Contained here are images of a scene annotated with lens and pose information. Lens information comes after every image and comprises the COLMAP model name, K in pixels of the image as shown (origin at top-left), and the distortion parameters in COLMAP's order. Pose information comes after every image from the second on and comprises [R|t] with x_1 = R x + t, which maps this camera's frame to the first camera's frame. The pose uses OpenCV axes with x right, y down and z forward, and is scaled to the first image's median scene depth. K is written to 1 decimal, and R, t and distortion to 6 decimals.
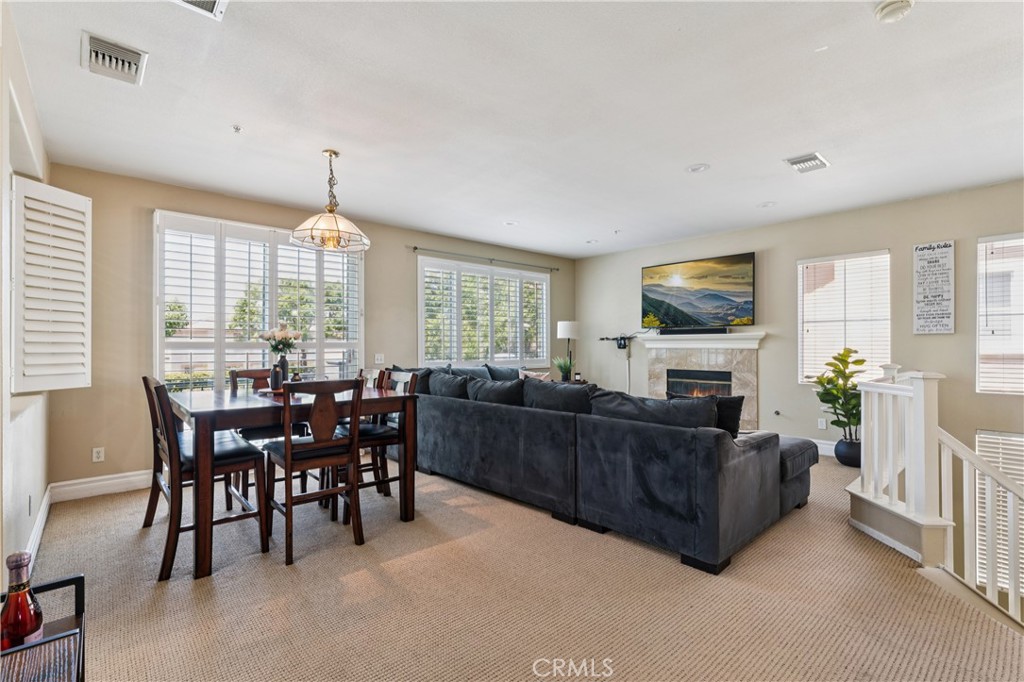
lens RADIAL K [[461.2, 0, 515.3], [0, 461.2, 343.1], [0, 0, 1]] dist [-0.002744, -0.000449]
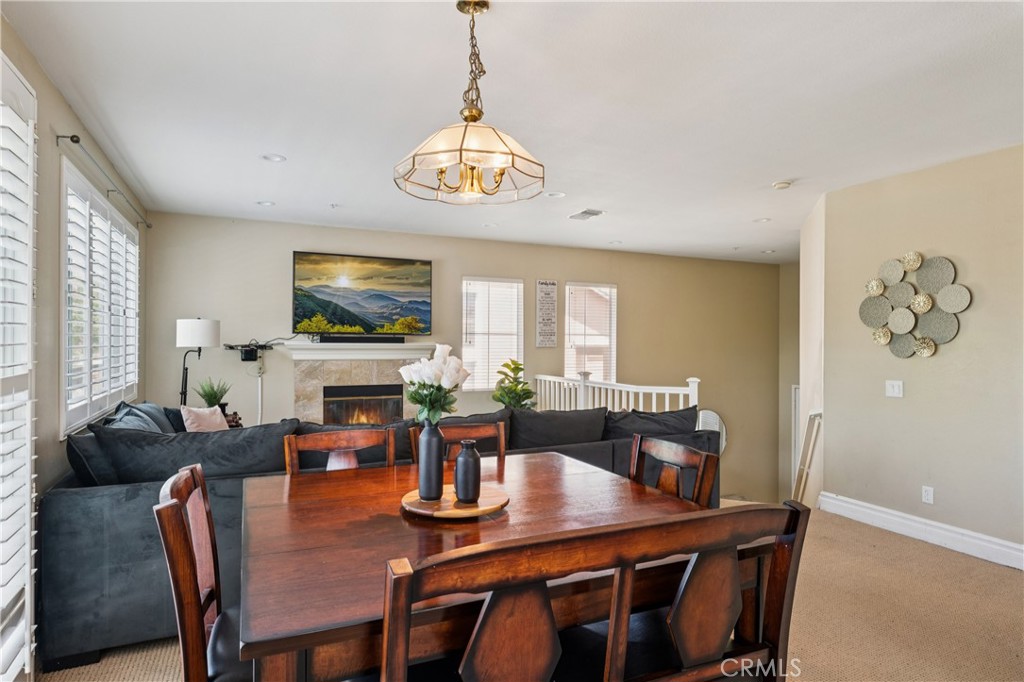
lens RADIAL K [[568.2, 0, 505.0], [0, 568.2, 339.5], [0, 0, 1]] dist [-0.003586, 0.000277]
pose [[0.299374, 0.004809, 0.954124, -0.579274], [-0.010597, 0.999942, -0.001715, -0.028902], [-0.954077, -0.009597, 0.299408, 0.474053]]
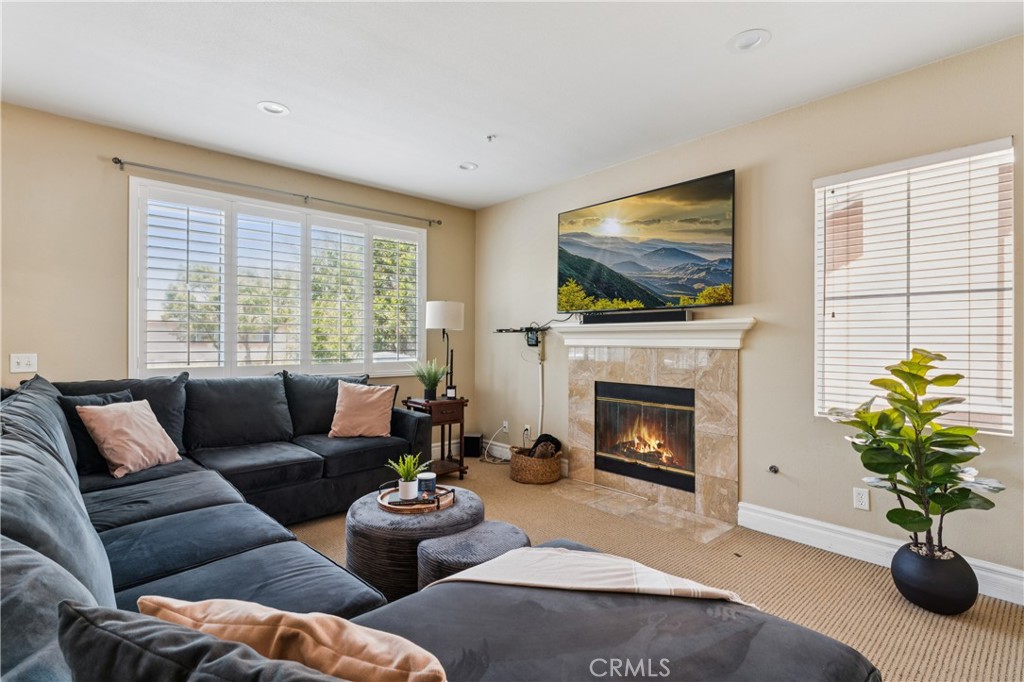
lens RADIAL K [[498.9, 0, 507.2], [0, 498.9, 340.7], [0, 0, 1]] dist [0.003869, -0.001964]
pose [[0.999973, 0.006653, -0.003242, 0.247942], [-0.006644, 0.999973, 0.003033, 0.003063], [0.003262, -0.003012, 0.999990, 0.401189]]
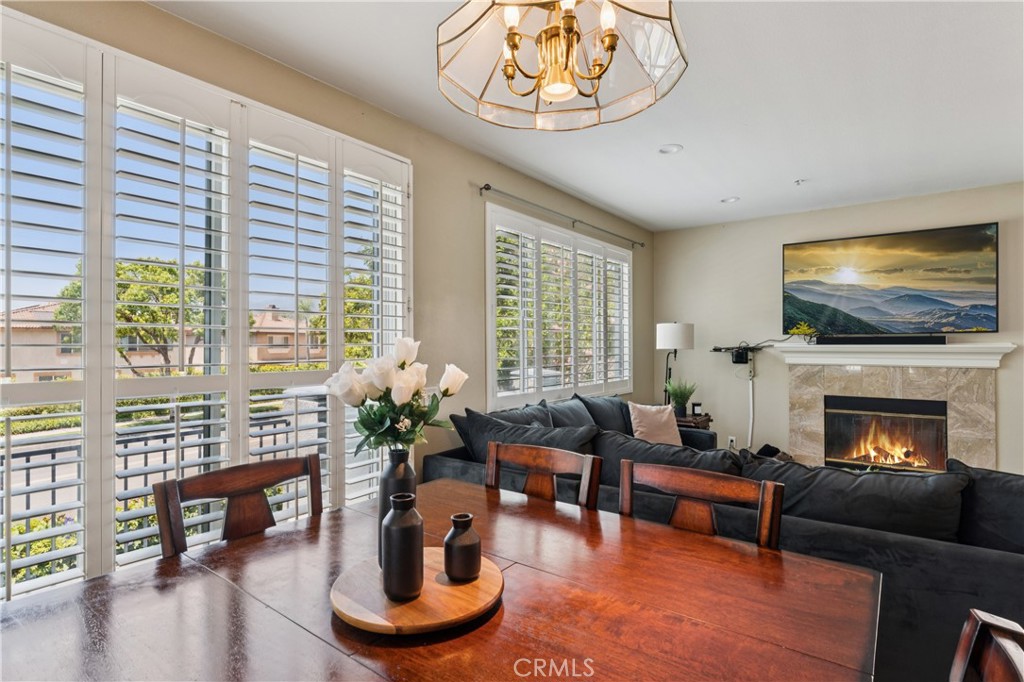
lens RADIAL K [[498.9, 0, 519.7], [0, 498.9, 344.4], [0, 0, 1]] dist [0.003869, -0.001964]
pose [[0.982008, -0.000362, 0.188840, -0.287221], [0.000544, 0.999999, -0.000913, -0.020662], [-0.188840, 0.000999, 0.982007, 0.414923]]
